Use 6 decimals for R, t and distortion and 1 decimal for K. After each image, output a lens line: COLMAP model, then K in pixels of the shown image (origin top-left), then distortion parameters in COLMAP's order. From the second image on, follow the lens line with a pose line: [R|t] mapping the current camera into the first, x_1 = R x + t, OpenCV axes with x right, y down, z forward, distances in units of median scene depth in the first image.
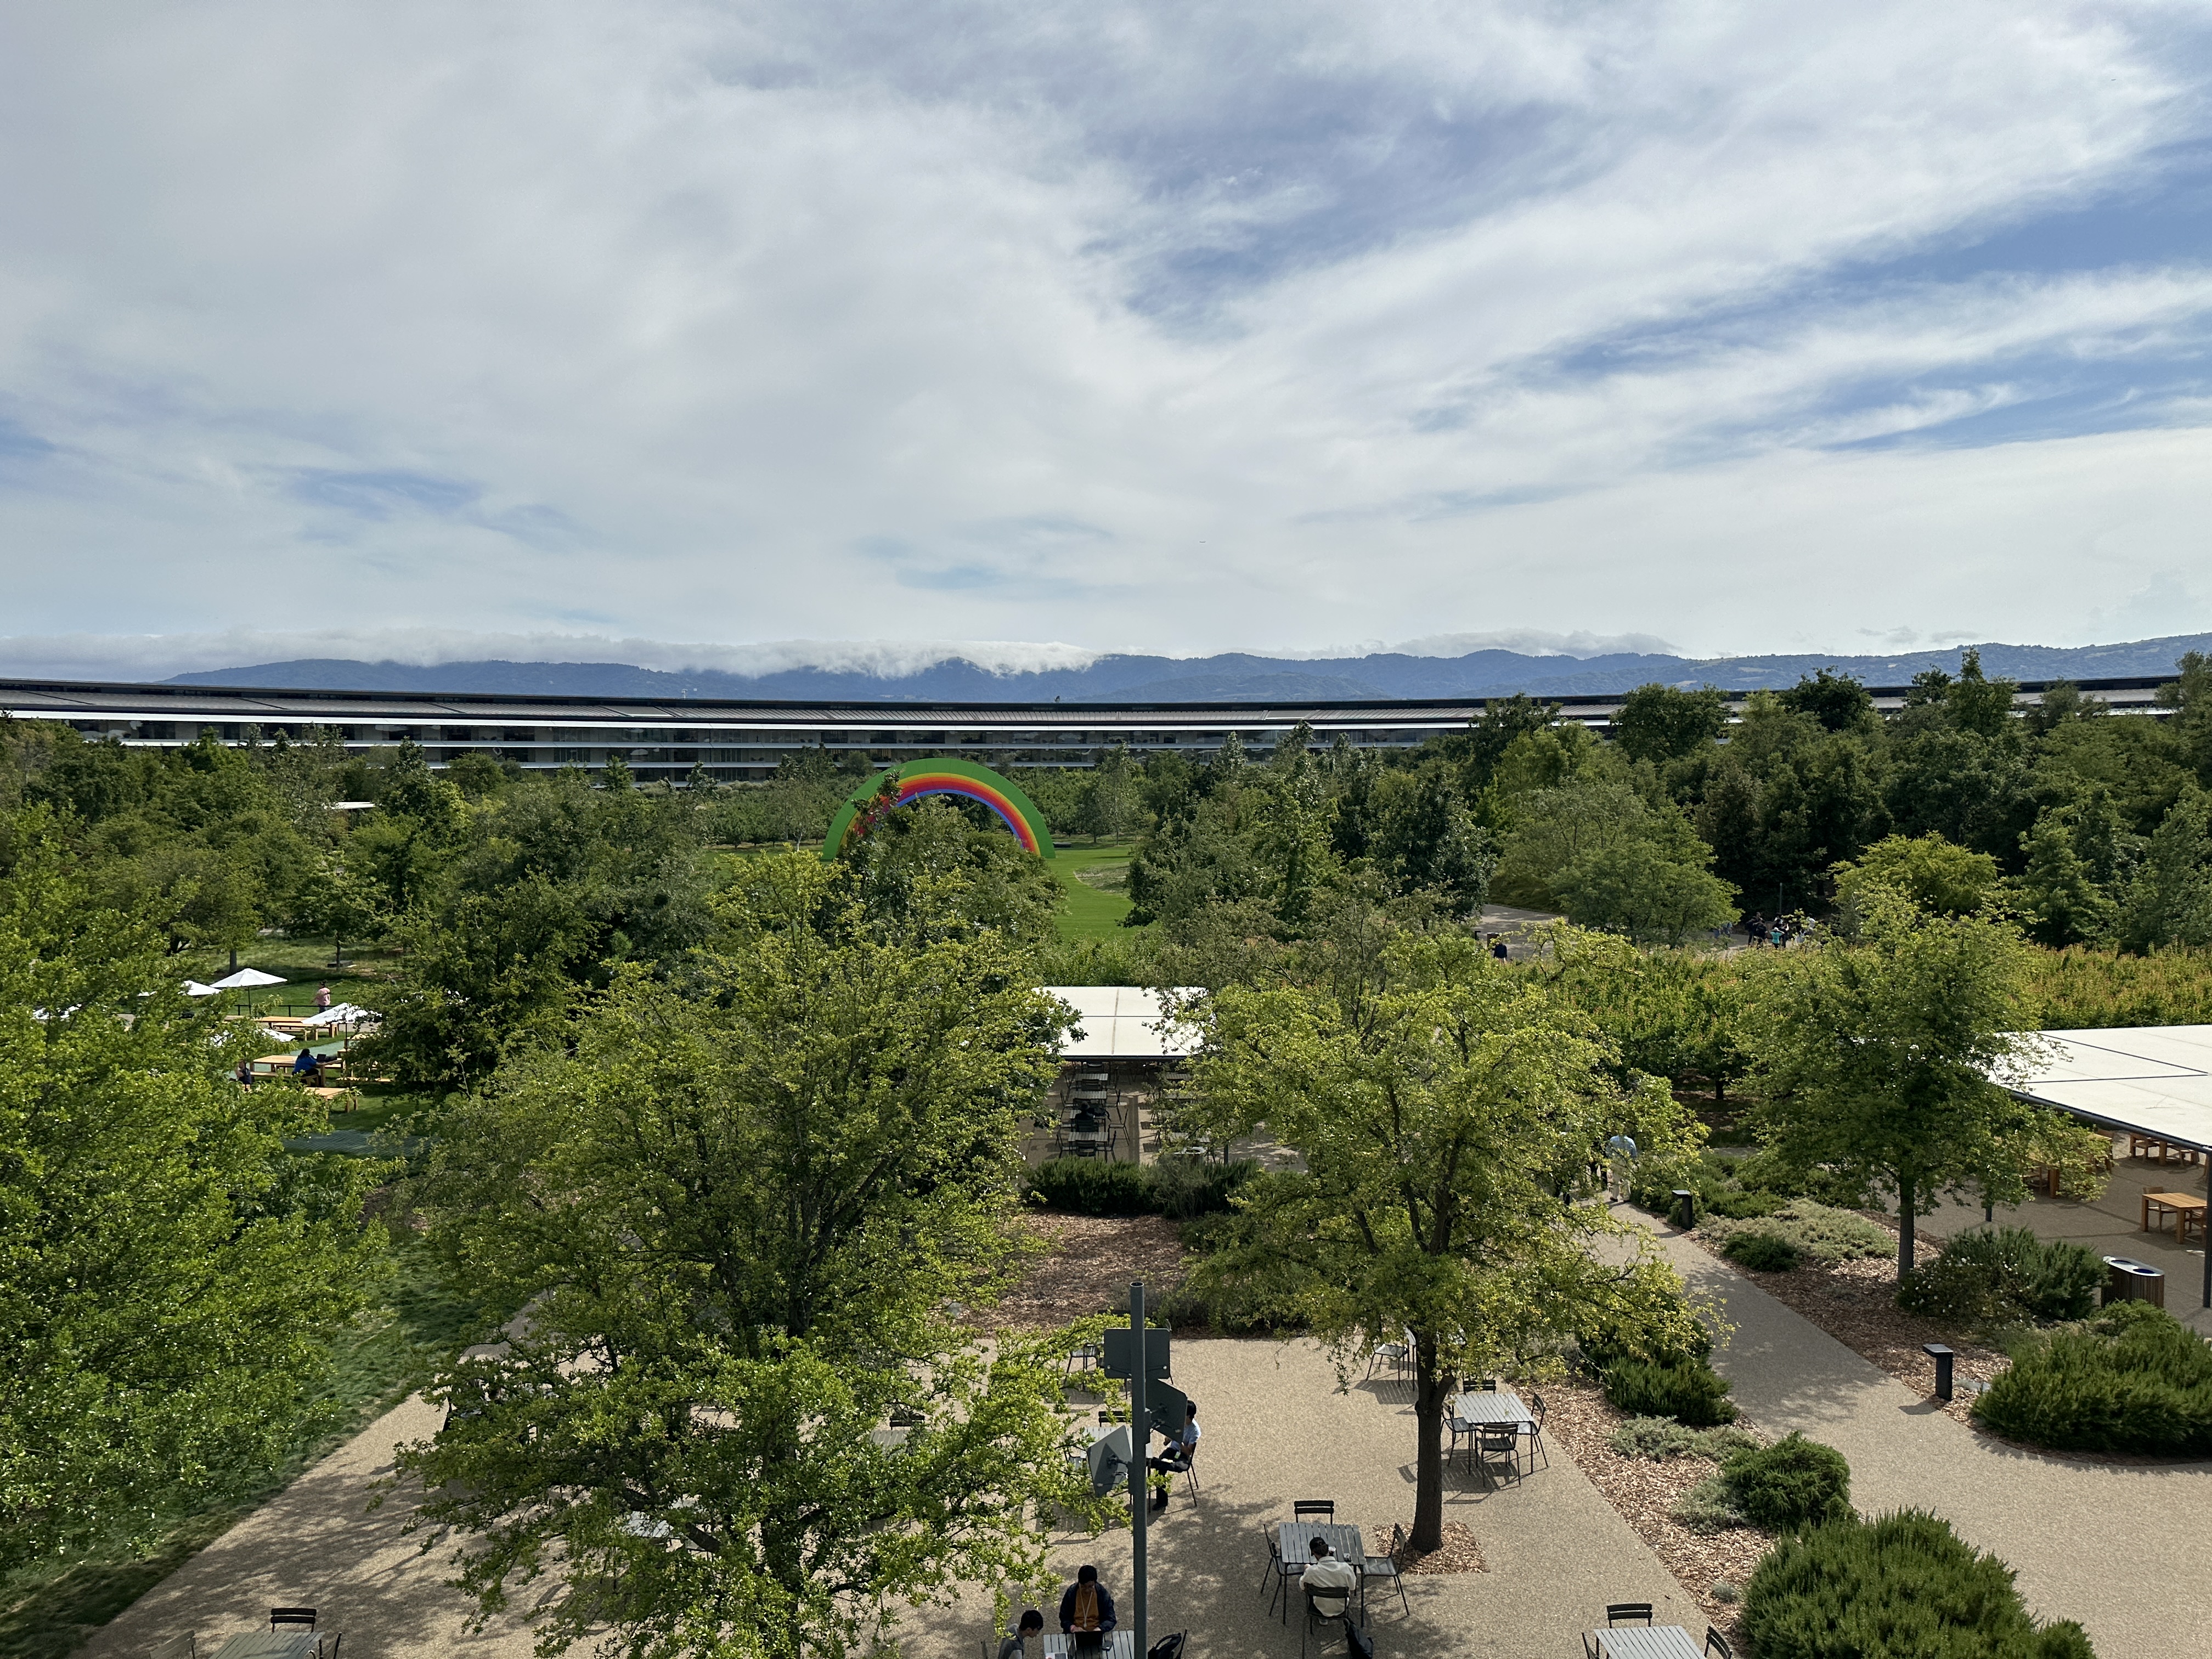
lens RADIAL K [[1530.9, 0, 1123.2], [0, 1530.9, 837.7], [0, 0, 1]] dist [0.049471, -0.072655]
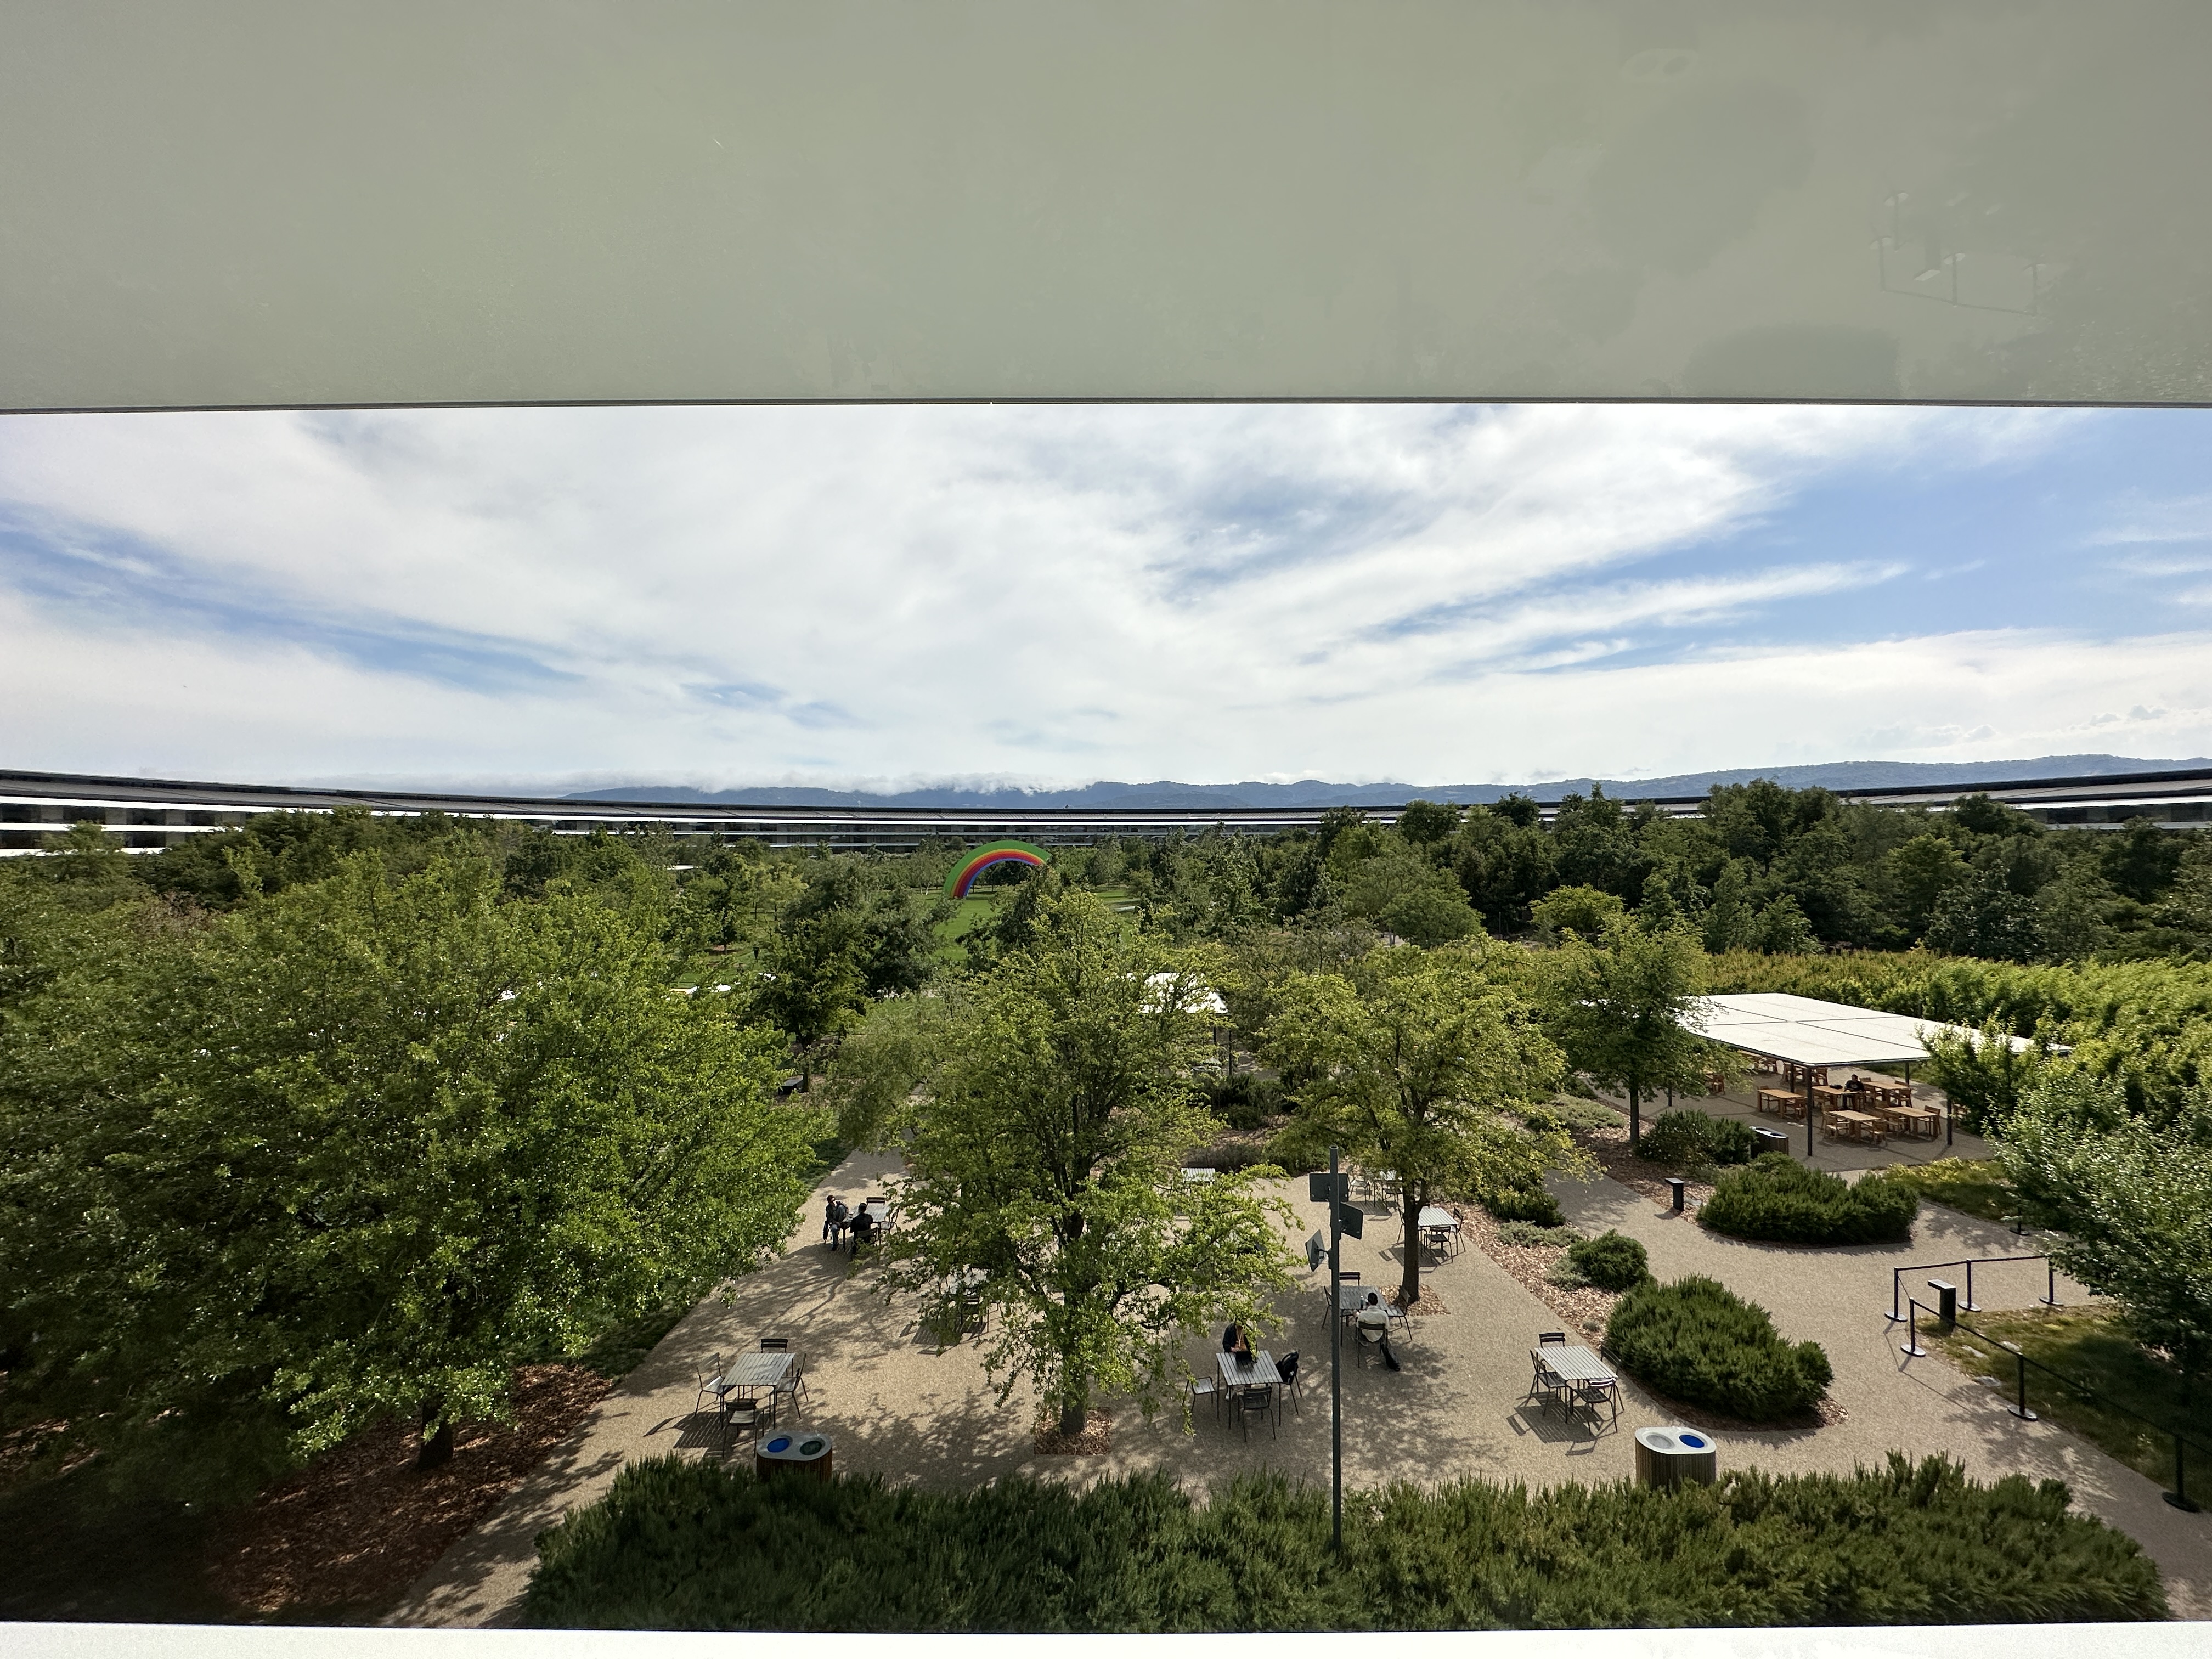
lens RADIAL K [[866.3, 0, 1076.3], [0, 866.3, 809.4], [0, 0, 1]] dist [-0.009165, -0.000635]
pose [[0.999987, 0.001080, 0.004970, -0.100708], [-0.000646, 0.996261, -0.086394, -0.003128], [-0.005045, 0.086390, 0.996249, -0.006691]]
